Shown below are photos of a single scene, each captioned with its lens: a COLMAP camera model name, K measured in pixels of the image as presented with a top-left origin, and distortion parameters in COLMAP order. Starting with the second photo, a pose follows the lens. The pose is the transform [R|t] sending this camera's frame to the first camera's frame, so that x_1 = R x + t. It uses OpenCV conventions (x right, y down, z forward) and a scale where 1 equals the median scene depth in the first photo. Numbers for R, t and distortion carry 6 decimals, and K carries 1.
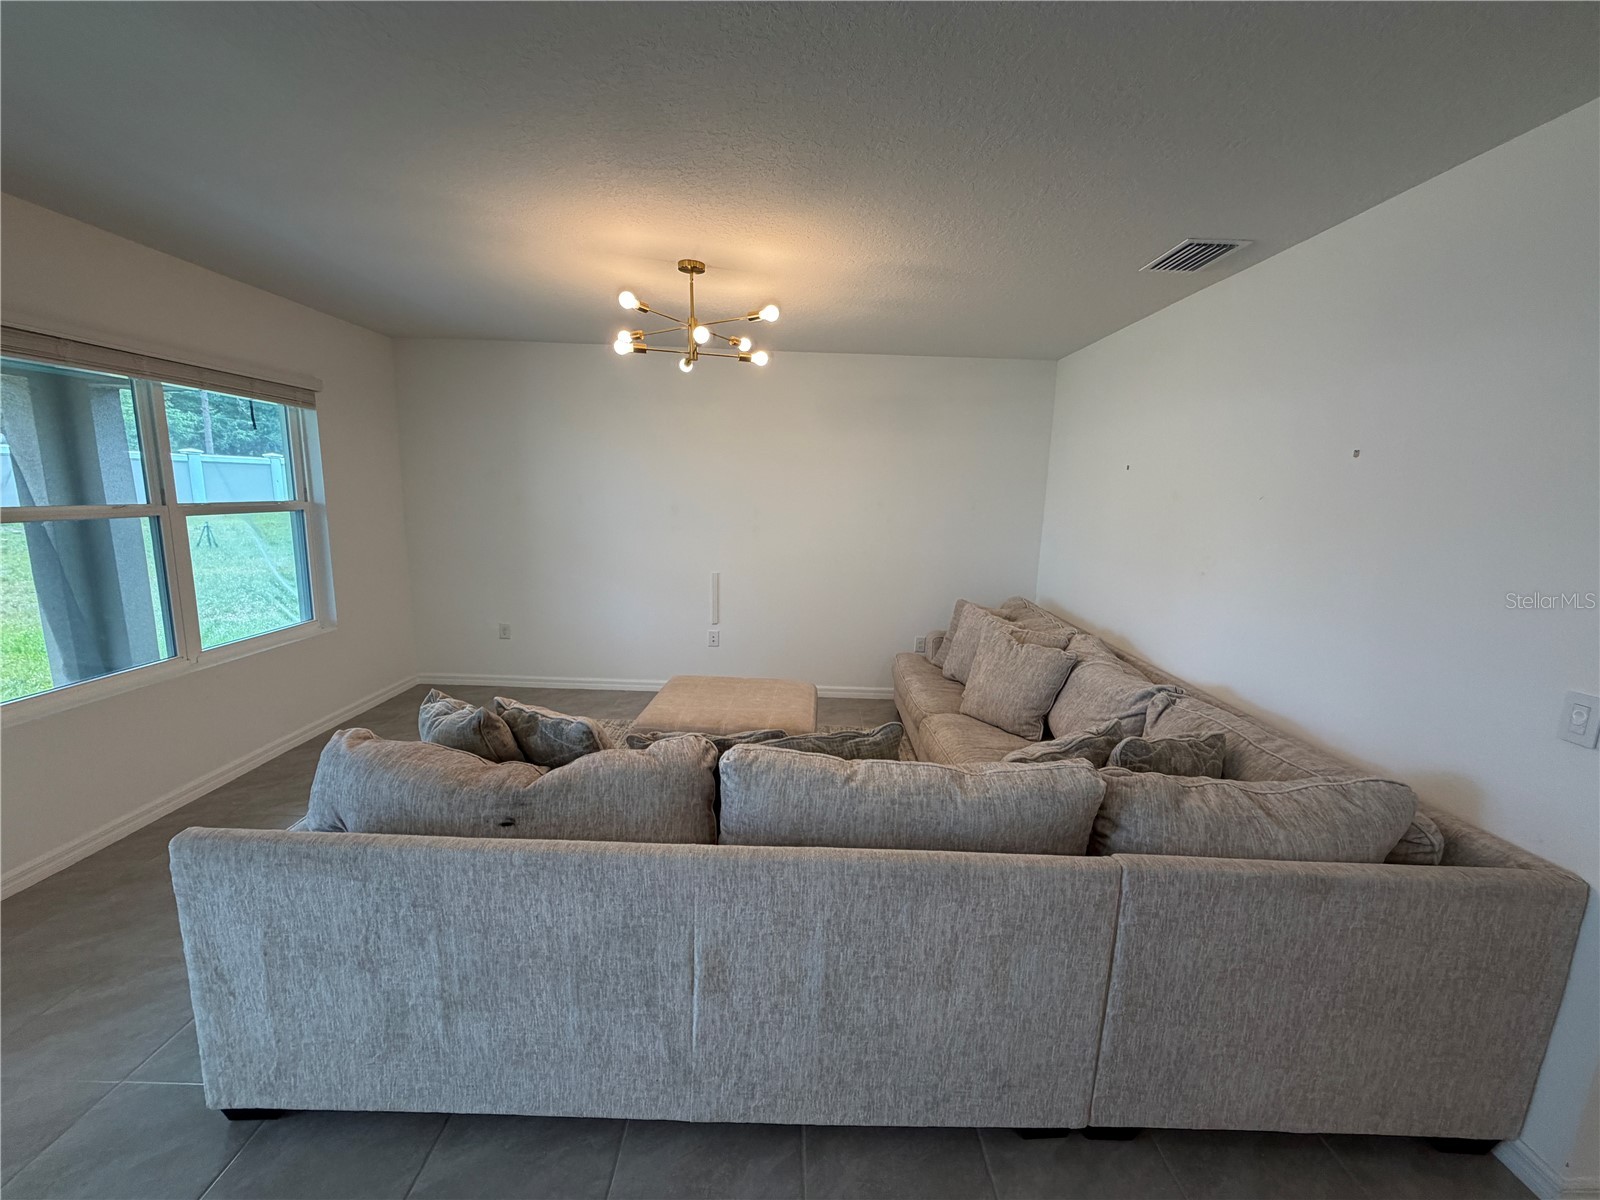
lens RADIAL K [[637.9, 0, 800.3], [0, 637.9, 599.6], [0, 0, 1]] dist [0.000546, -0.002019]
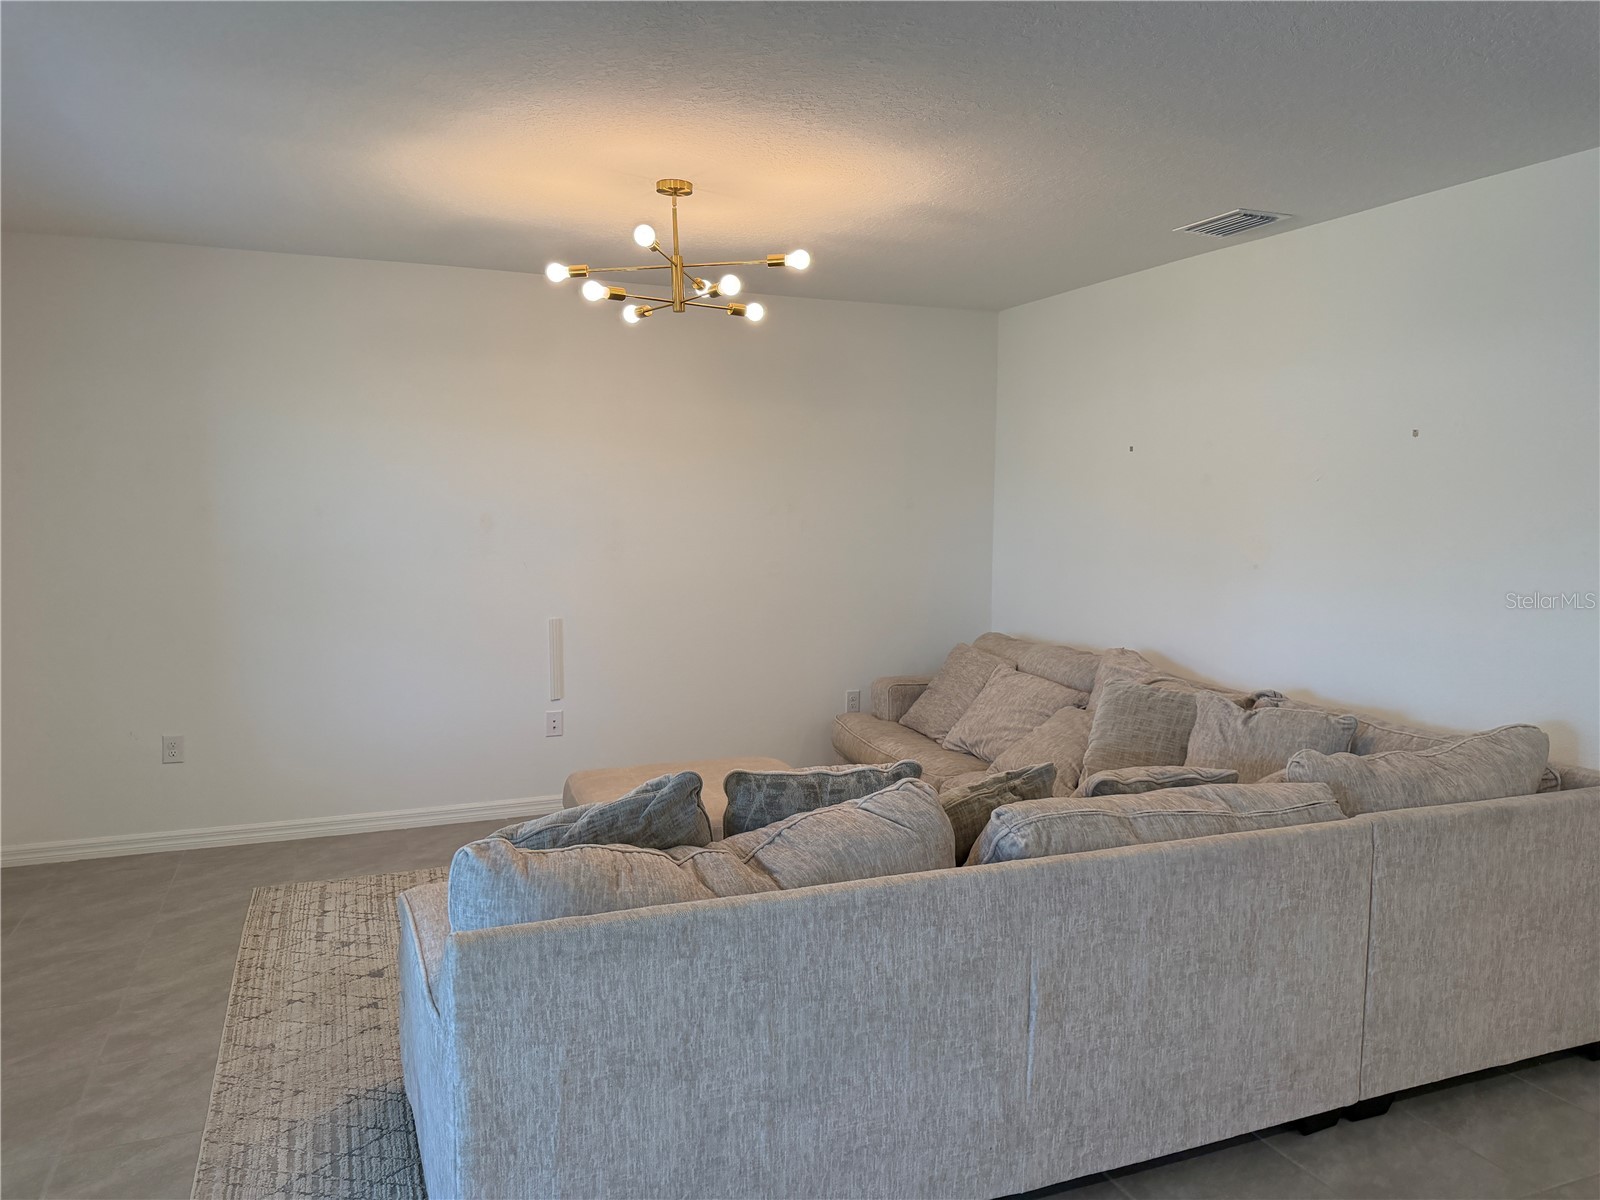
lens RADIAL K [[1132.1, 0, 789.0], [0, 1132.1, 590.9], [0, 0, 1]] dist [0.033988, -0.045348]
pose [[0.928138, -0.056745, 0.367885, -1.038952], [0.086736, 0.994076, -0.065494, 0.077172], [-0.361989, 0.092696, 0.927562, -0.425217]]
